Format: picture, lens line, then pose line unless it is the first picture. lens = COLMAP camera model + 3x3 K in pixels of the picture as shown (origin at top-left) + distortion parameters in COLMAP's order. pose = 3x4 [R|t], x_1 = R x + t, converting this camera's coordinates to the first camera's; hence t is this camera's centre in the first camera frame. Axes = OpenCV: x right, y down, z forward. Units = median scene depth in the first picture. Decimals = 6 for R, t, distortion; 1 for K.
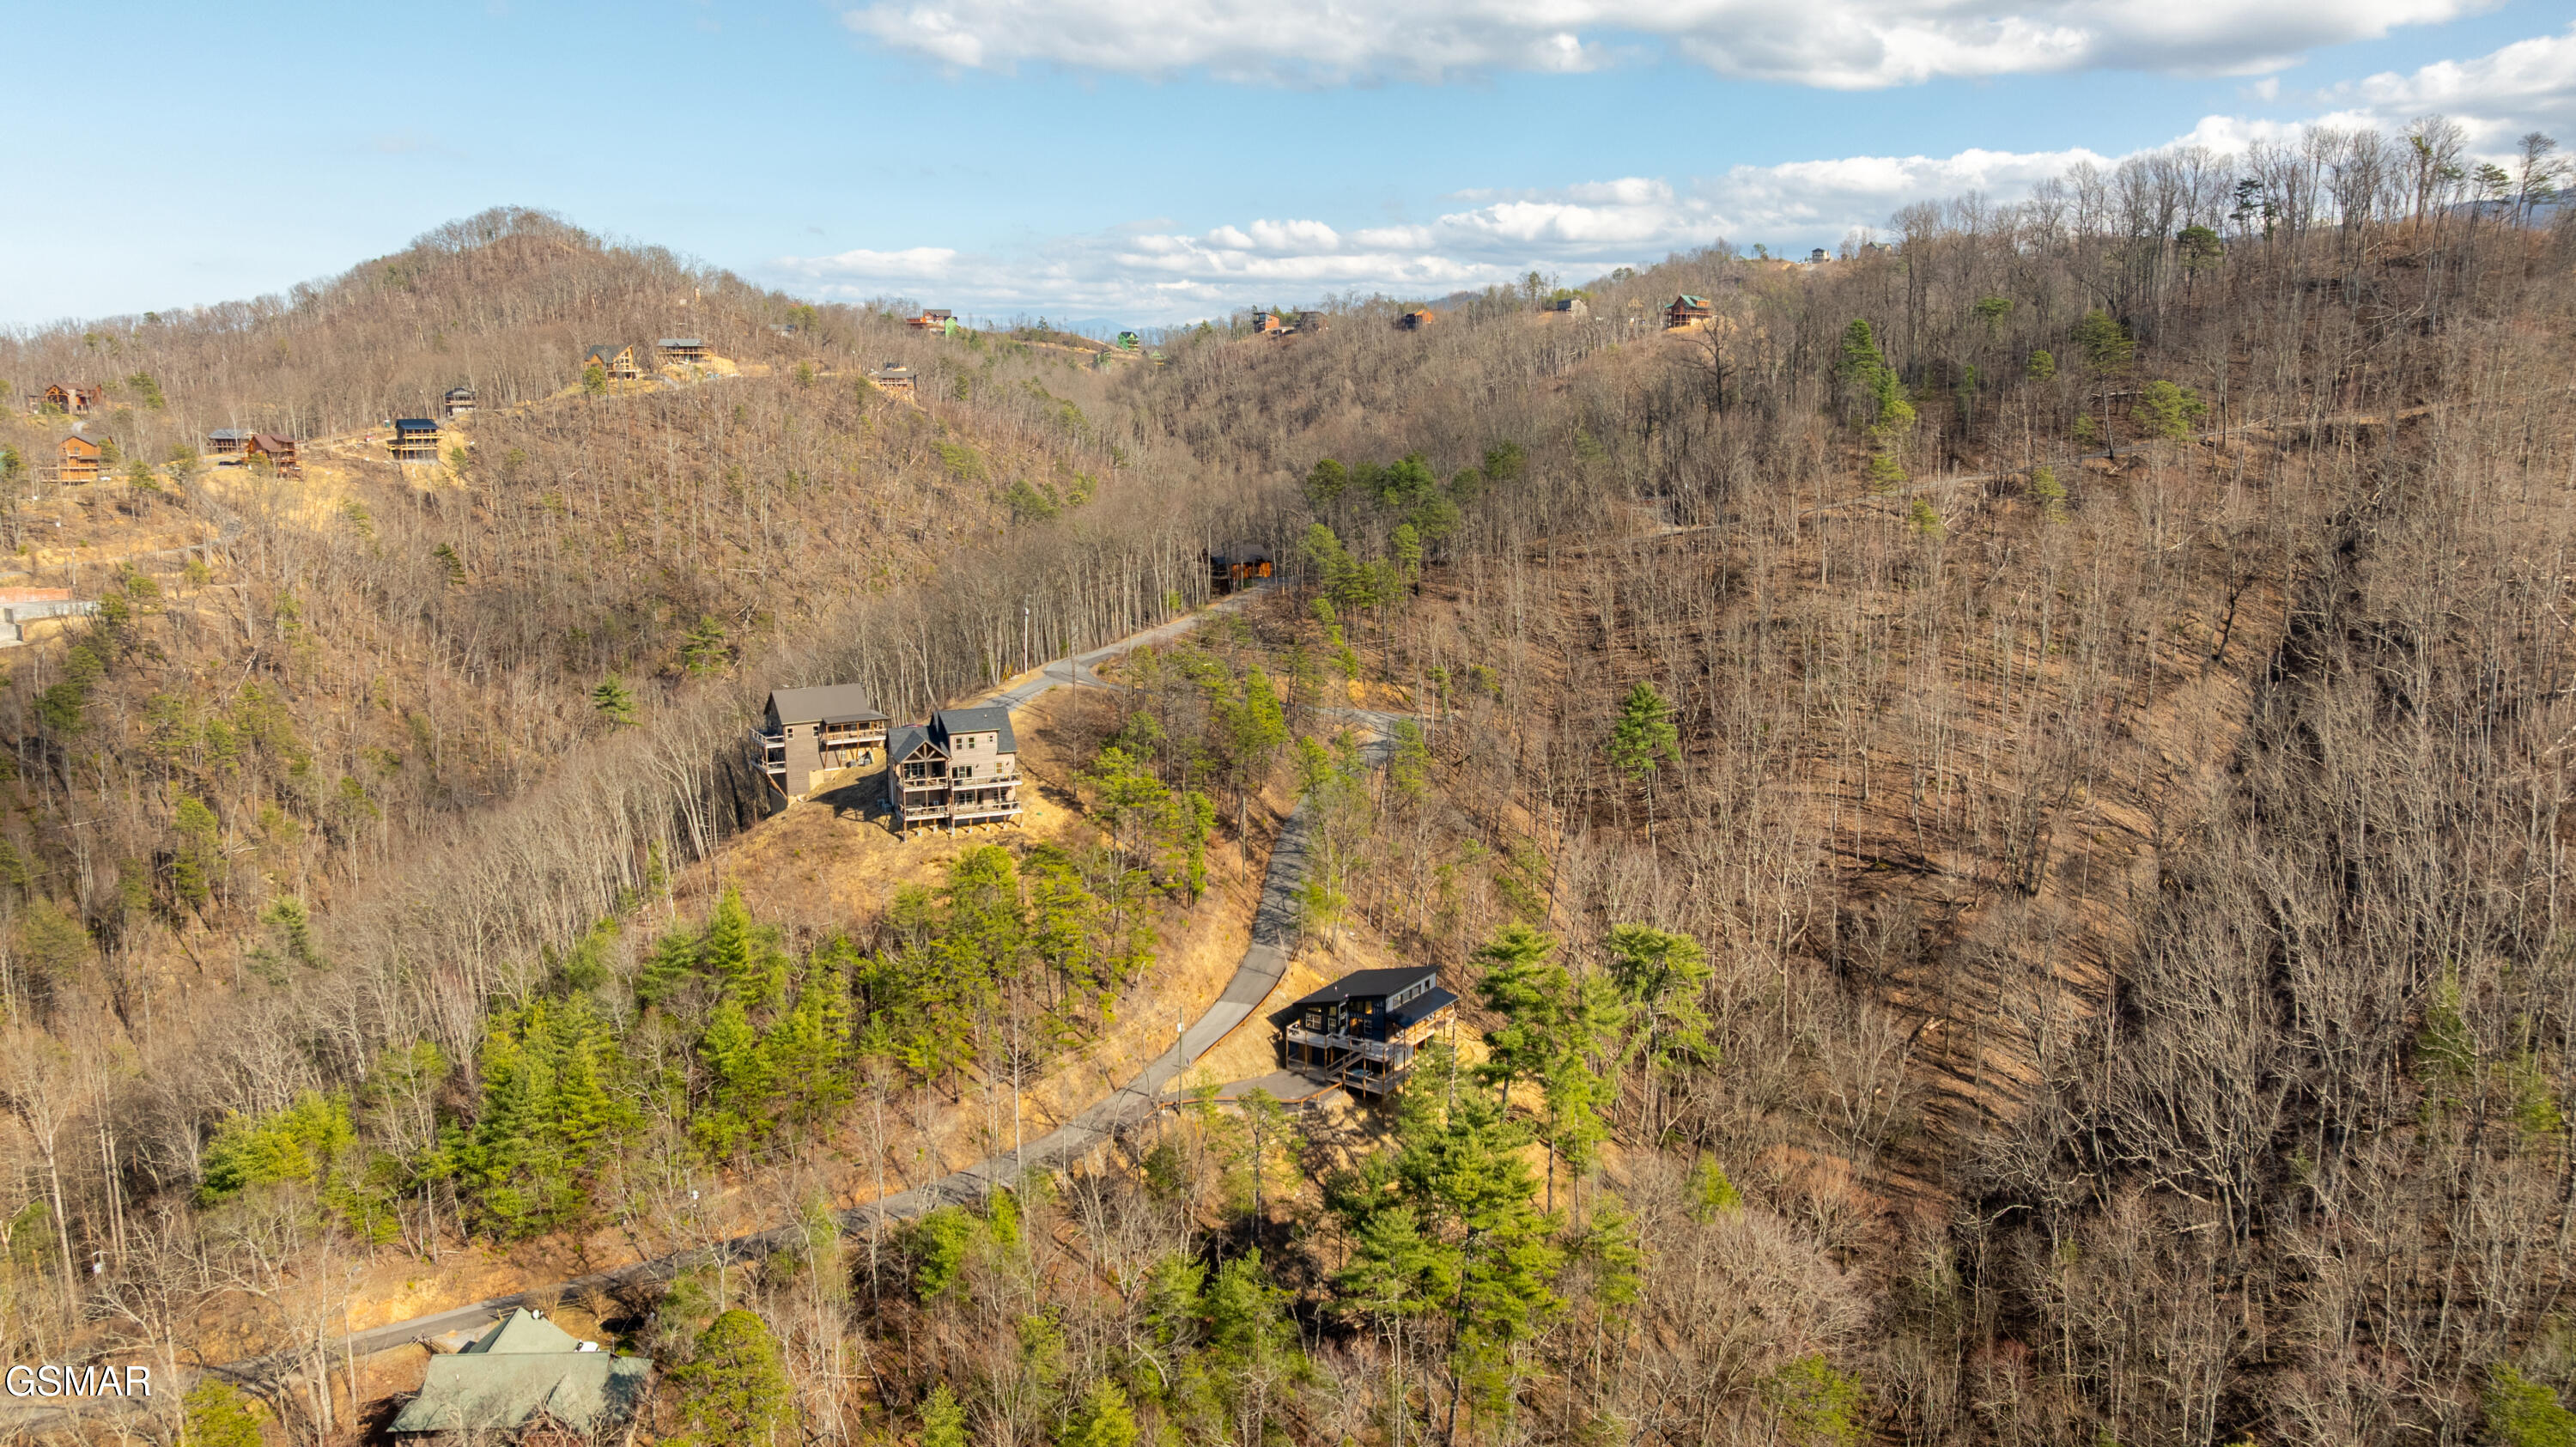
lens RADIAL K [[1816.5, 0, 1286.9], [0, 1816.5, 722.8], [0, 0, 1]] dist [-0.026310, 0.021775]
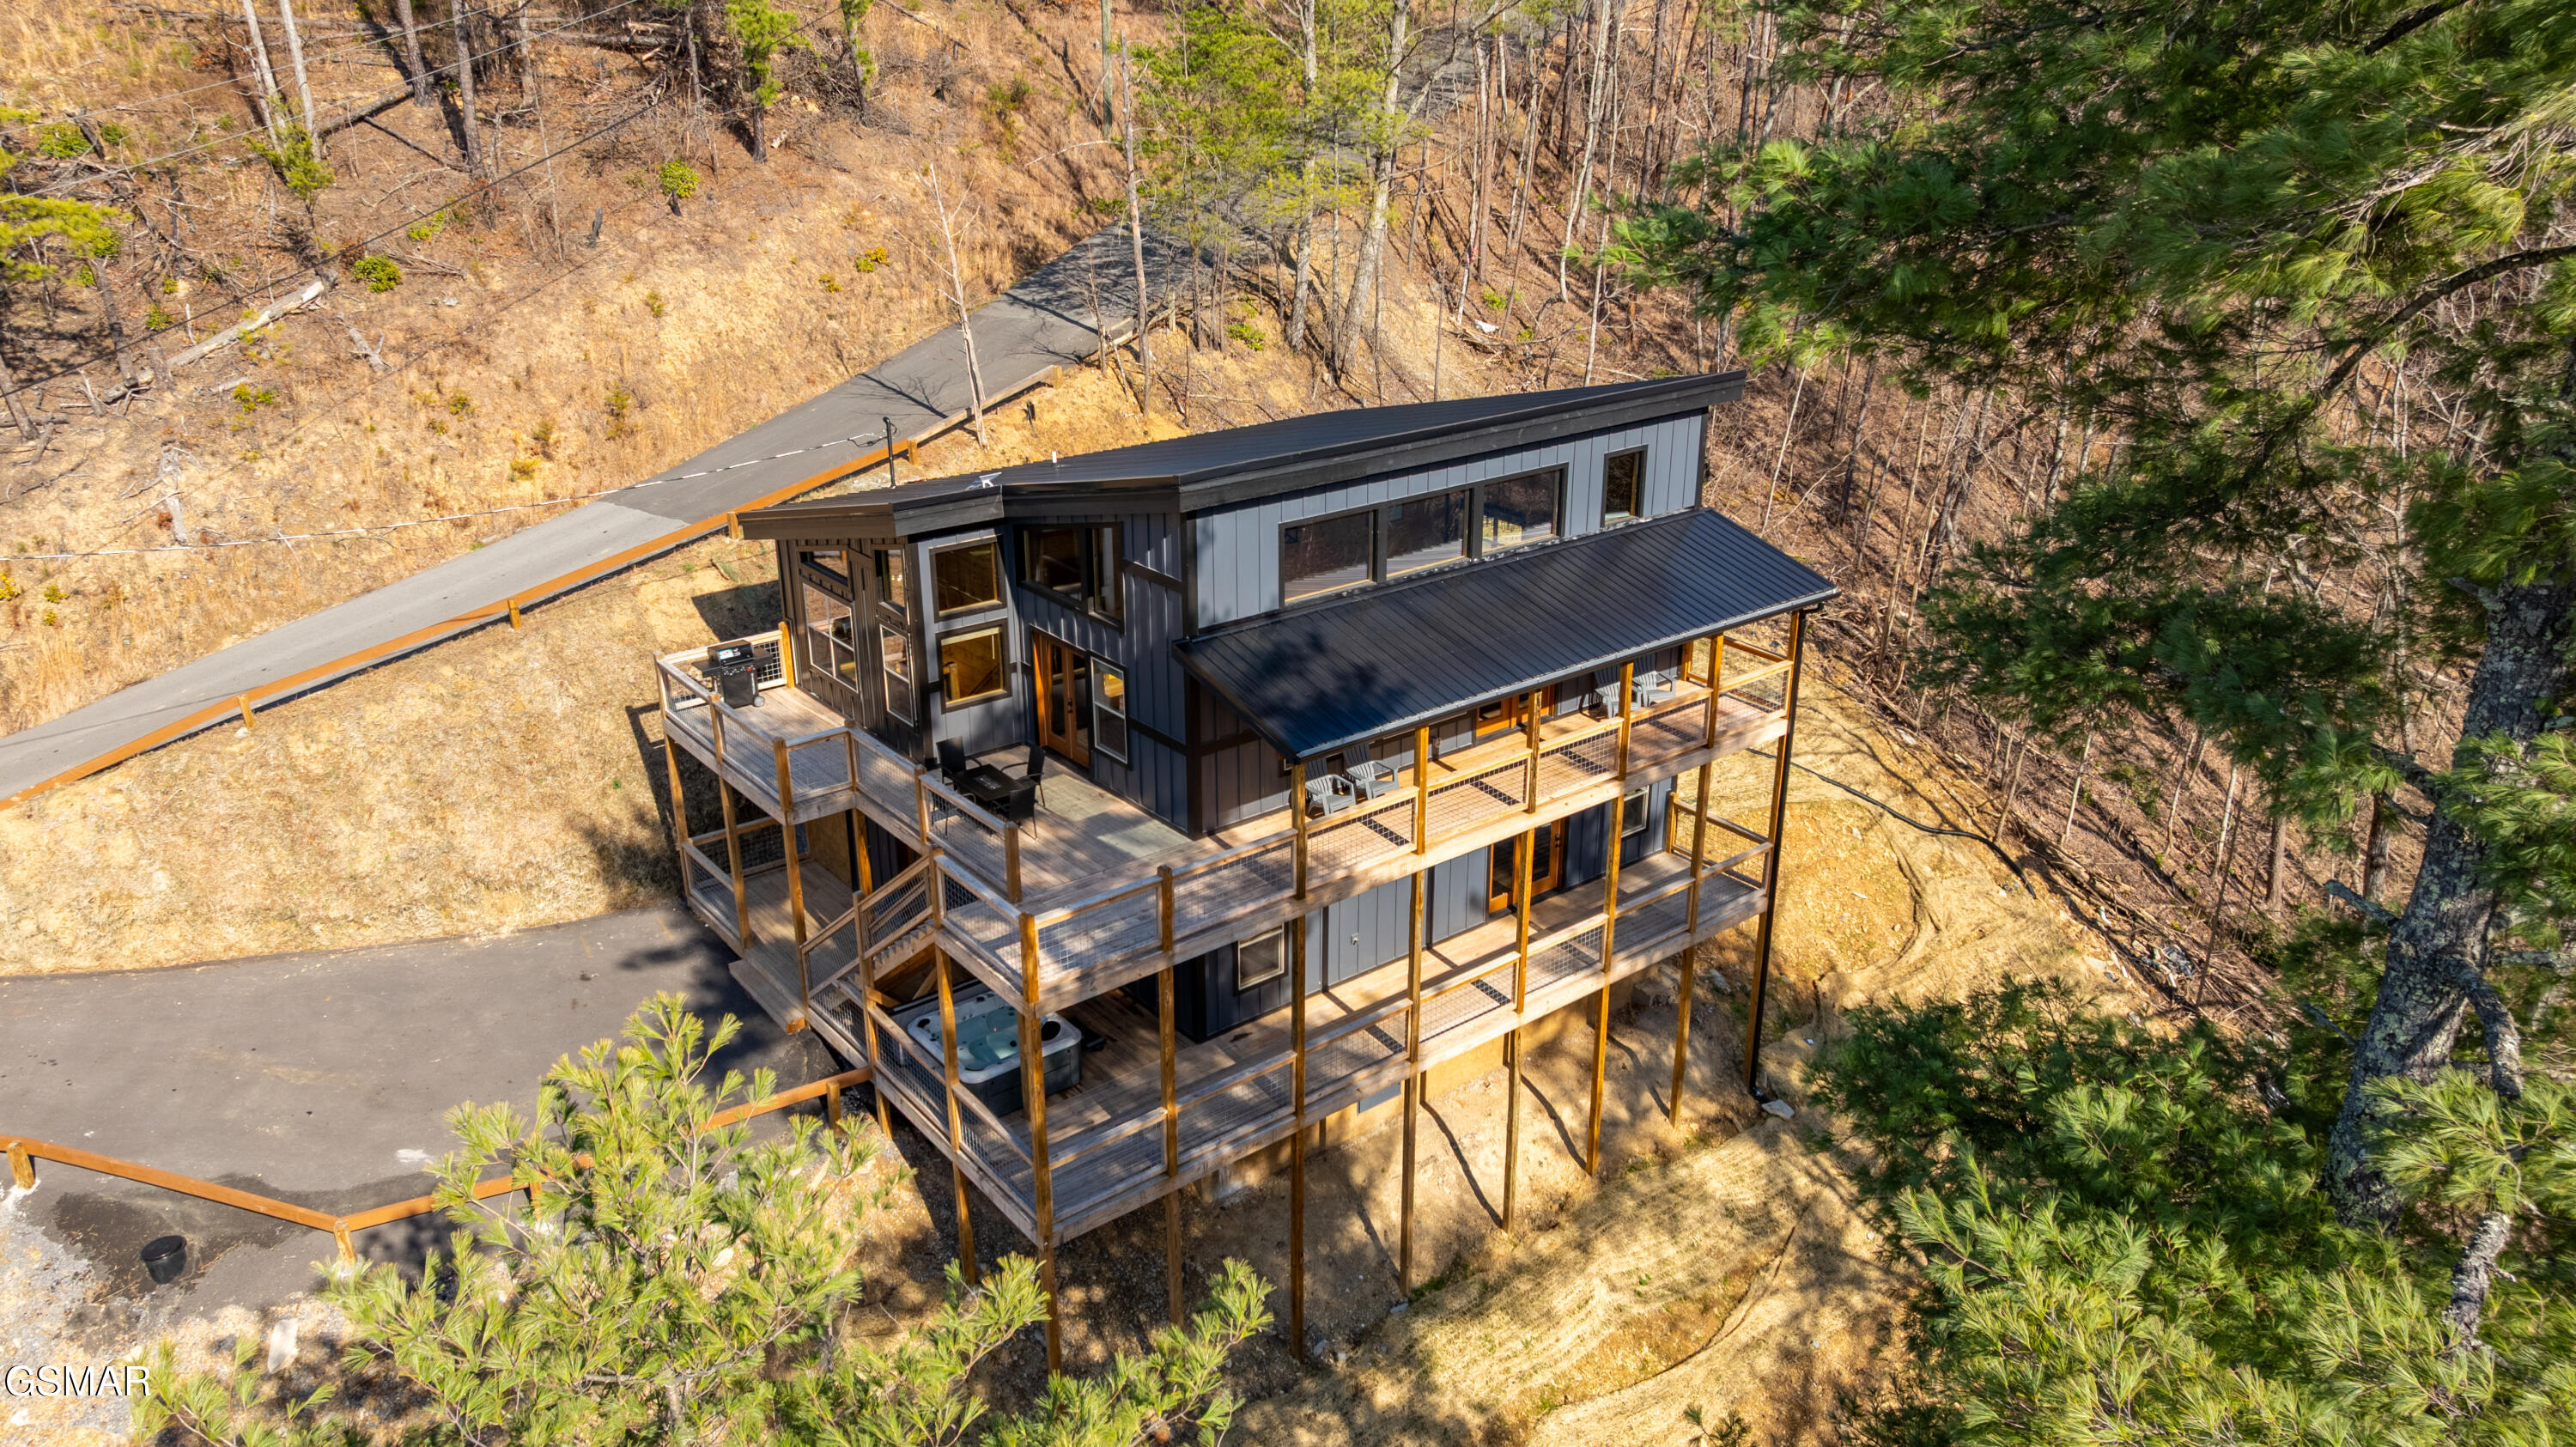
lens RADIAL K [[1816.5, 0, 1284.6], [0, 1816.5, 726.9], [0, 0, 1]] dist [-0.026310, 0.021775]
pose [[0.951501, 0.115366, -0.285197, 0.096832], [-0.056347, 0.976697, 0.207096, 0.134620], [0.302442, -0.180982, 0.935828, 0.846780]]
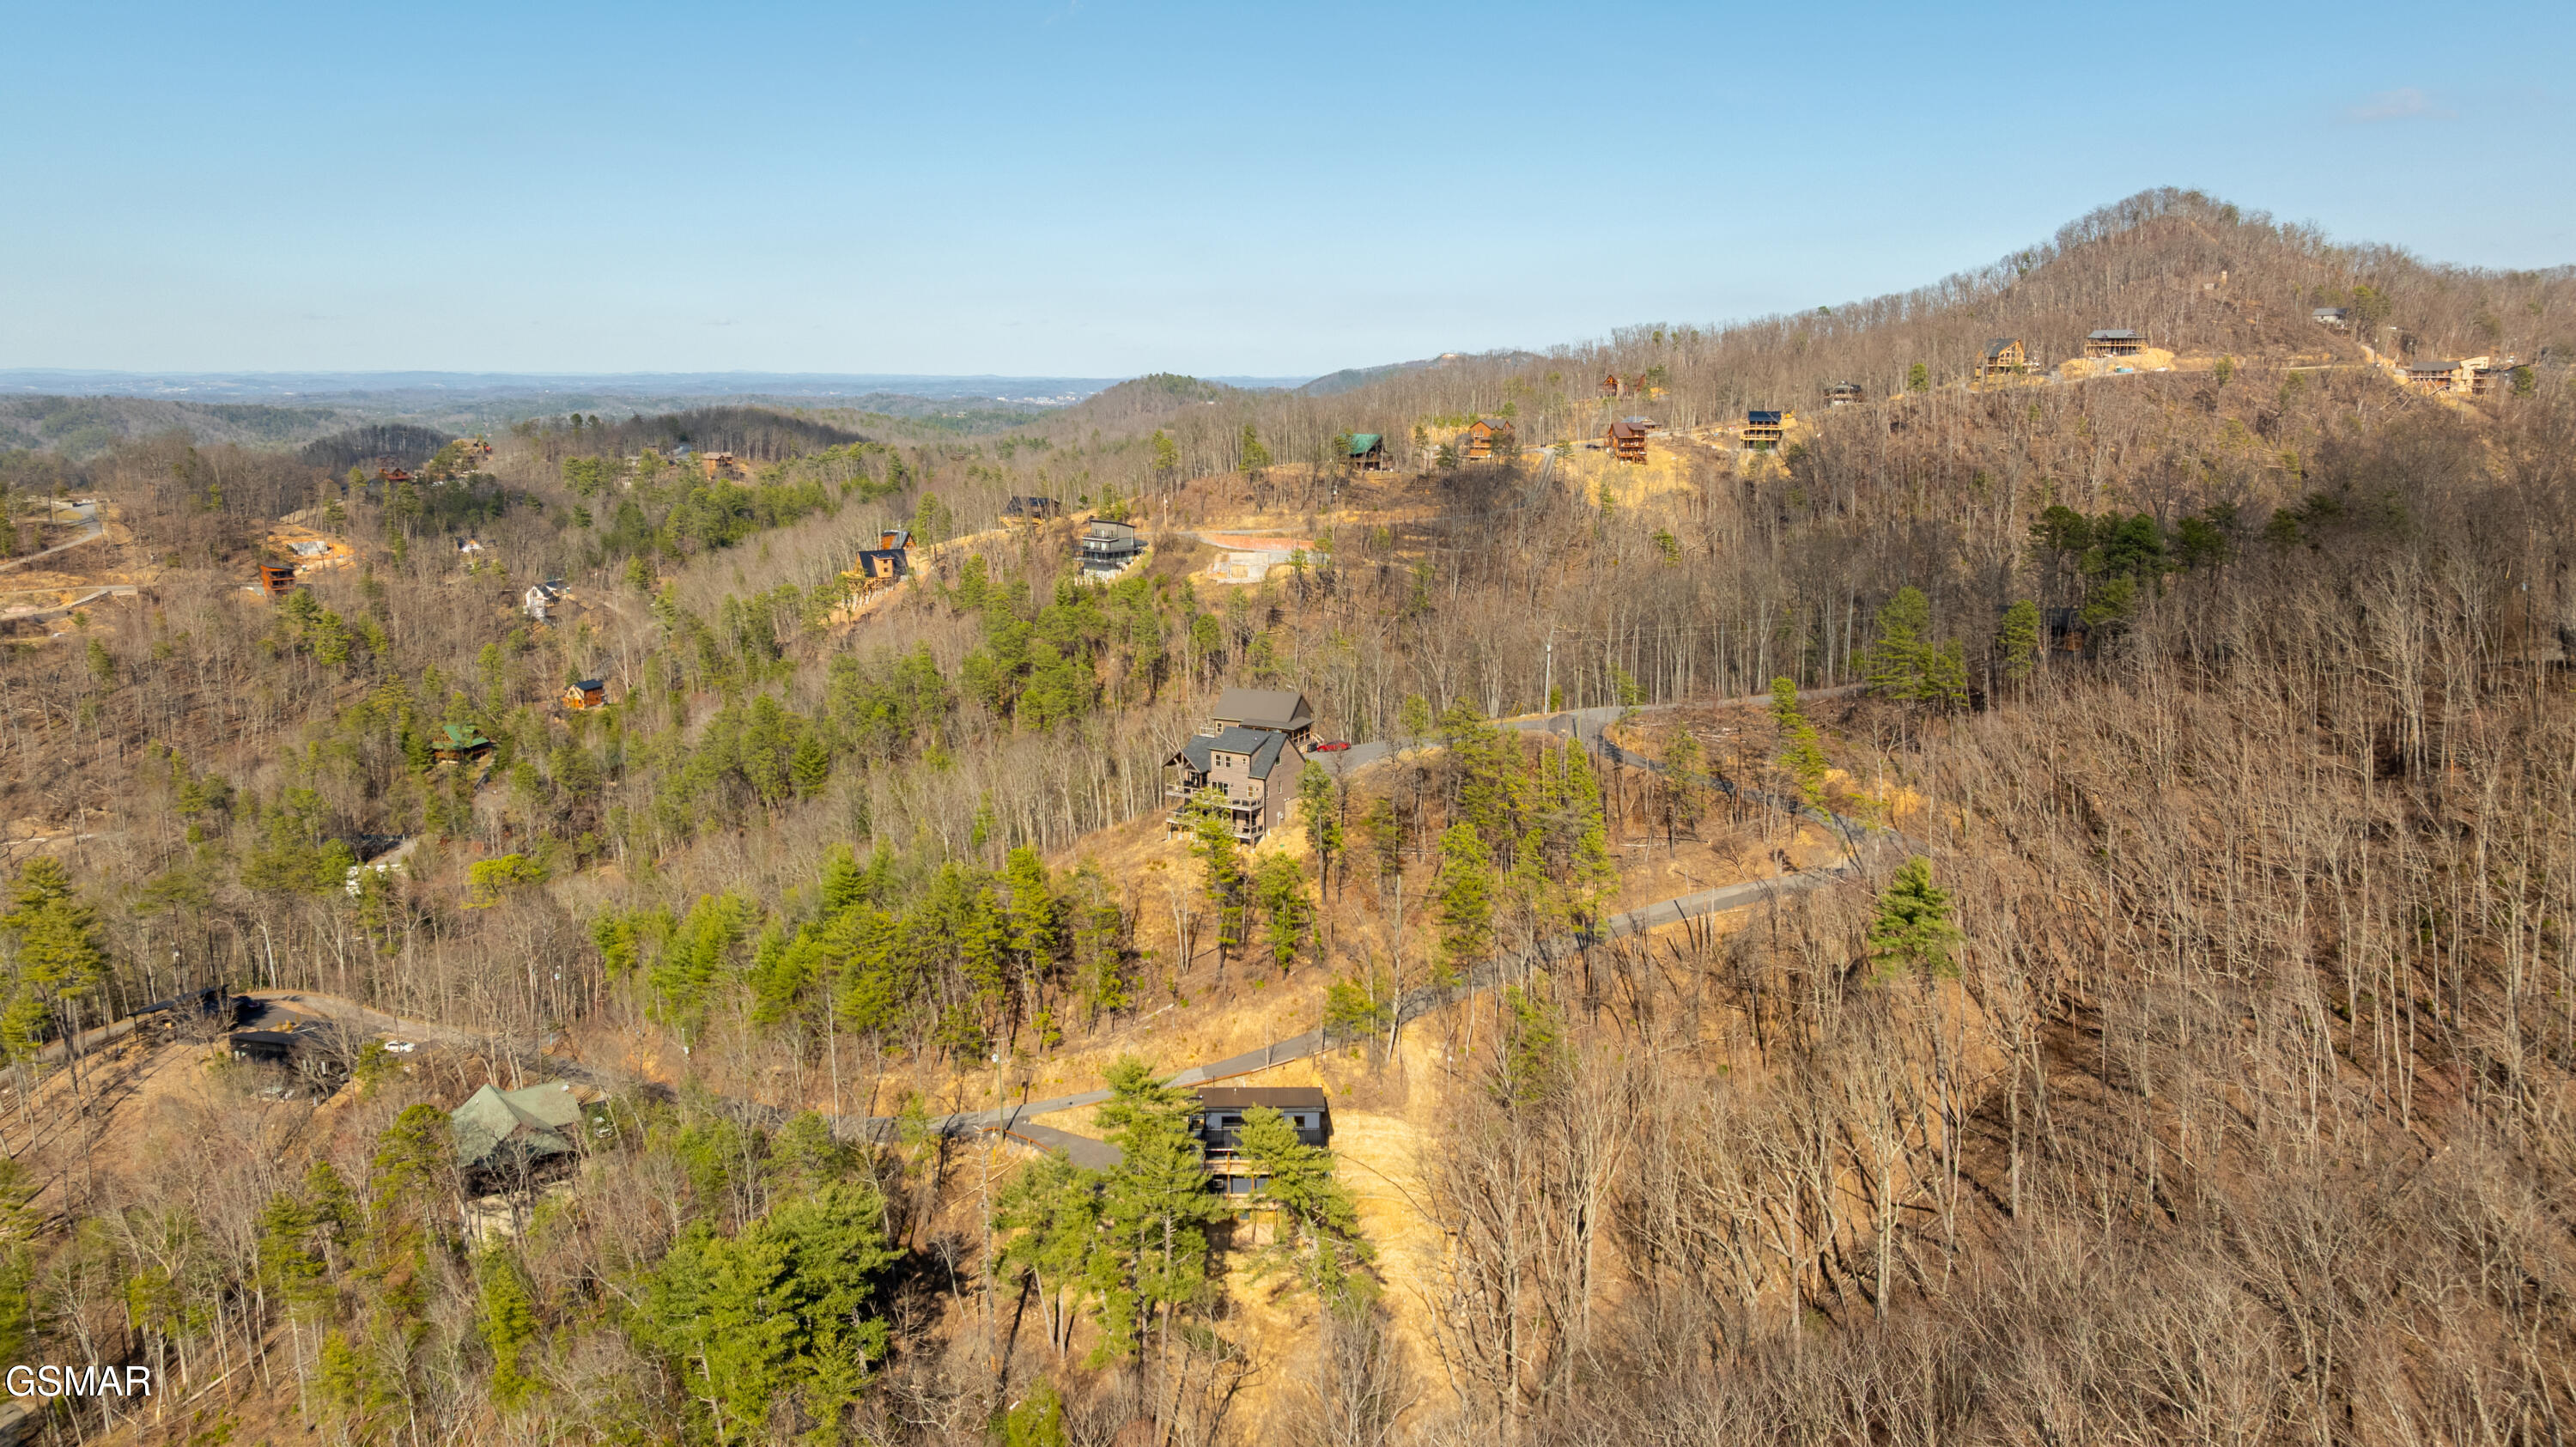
lens RADIAL K [[1816.5, 0, 1286.6], [0, 1816.5, 724.2], [0, 0, 1]] dist [-0.026310, 0.021775]
pose [[0.557247, 0.161478, -0.814494, 0.745813], [-0.150645, 0.984291, 0.092076, -0.120207], [0.816567, 0.071390, 0.572819, 0.482766]]
